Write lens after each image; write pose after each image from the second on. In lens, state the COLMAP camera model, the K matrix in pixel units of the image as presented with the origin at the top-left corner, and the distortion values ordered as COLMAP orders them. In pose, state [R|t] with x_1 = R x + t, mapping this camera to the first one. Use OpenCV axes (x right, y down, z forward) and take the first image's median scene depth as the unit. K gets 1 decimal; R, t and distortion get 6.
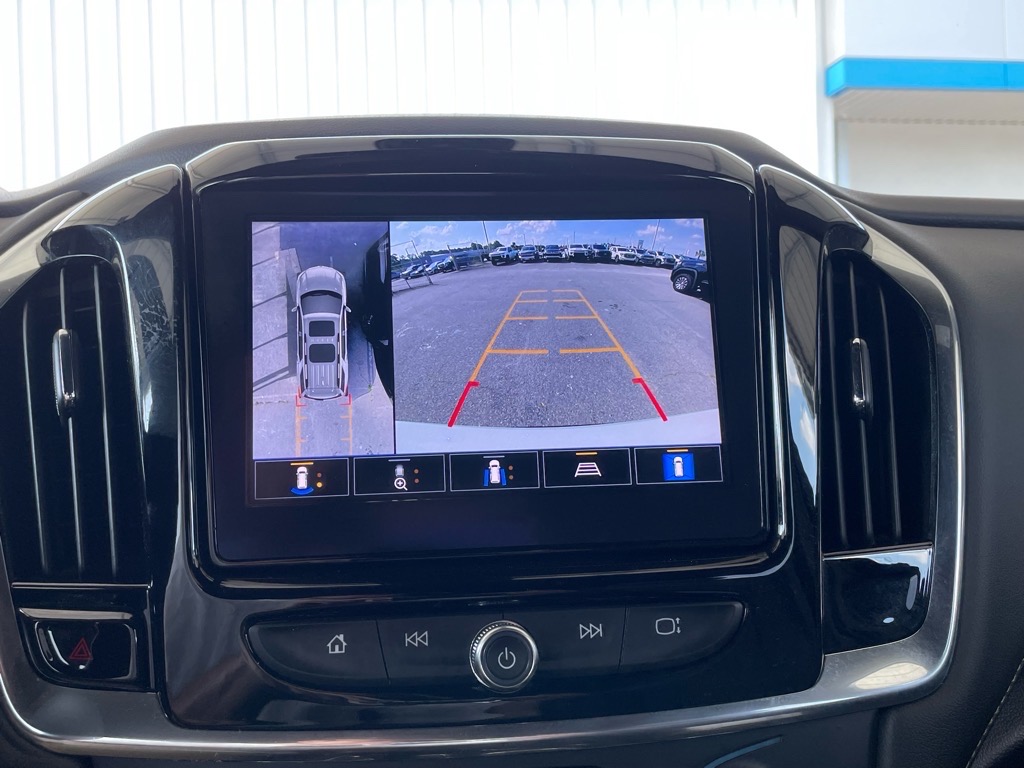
lens RADIAL K [[1049.3, 0, 515.3], [0, 1049.3, 373.1], [0, 0, 1]] dist [0.118266, -0.194798]
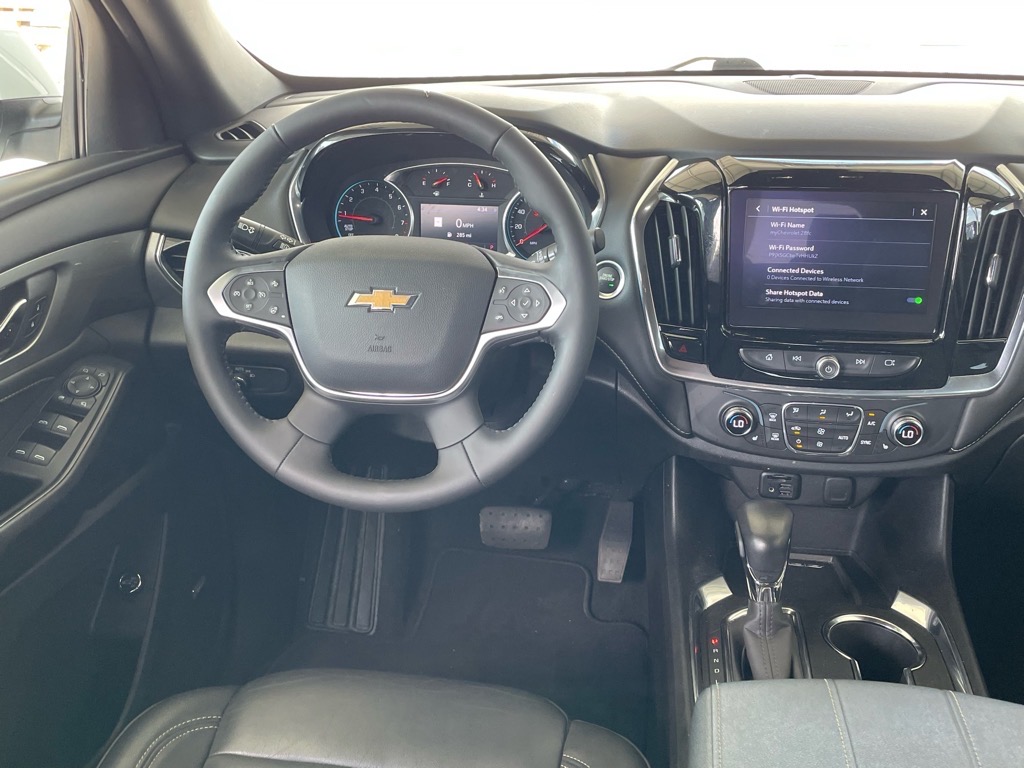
lens RADIAL K [[1049.3, 0, 515.3], [0, 1049.3, 373.1], [0, 0, 1]] dist [0.118266, -0.194798]
pose [[0.962800, 0.118858, -0.242671, -0.122072], [-0.011008, 0.914572, 0.404274, -0.839625], [0.269991, -0.386563, 0.881858, -1.713046]]
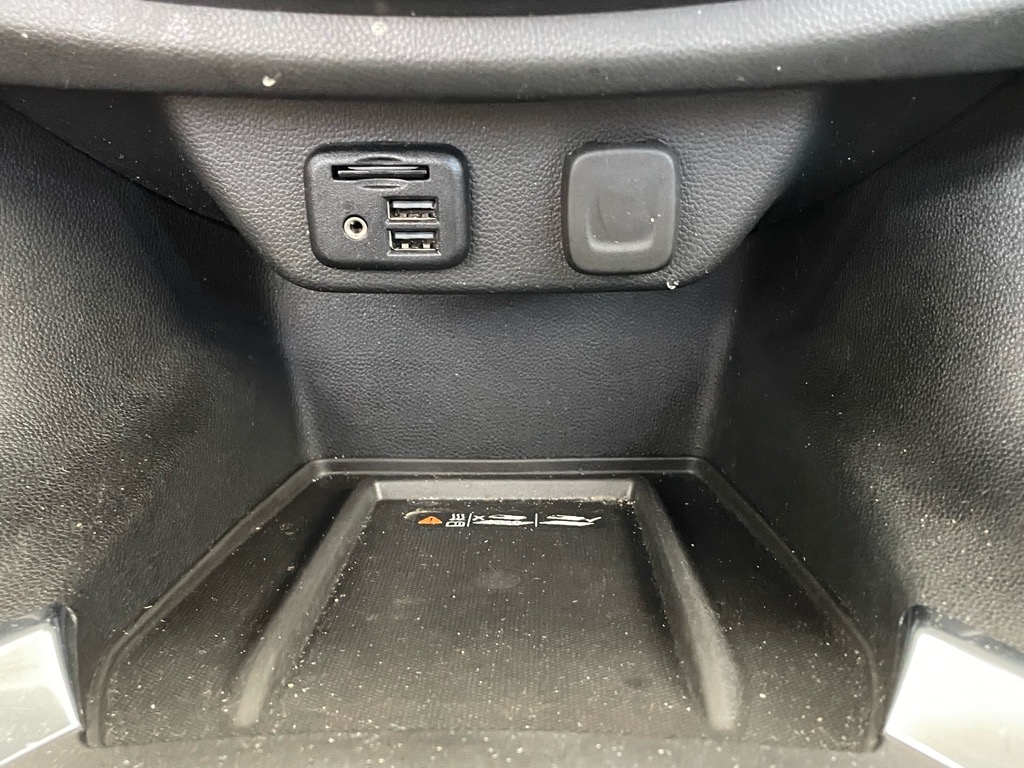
lens RADIAL K [[1049.3, 0, 515.3], [0, 1049.3, 373.1], [0, 0, 1]] dist [0.118266, -0.194798]
pose [[0.989877, 0.070010, -0.123456, 0.097873], [-0.006125, 0.890128, 0.455669, 0.467432], [0.141793, -0.450301, 0.881546, 0.403429]]
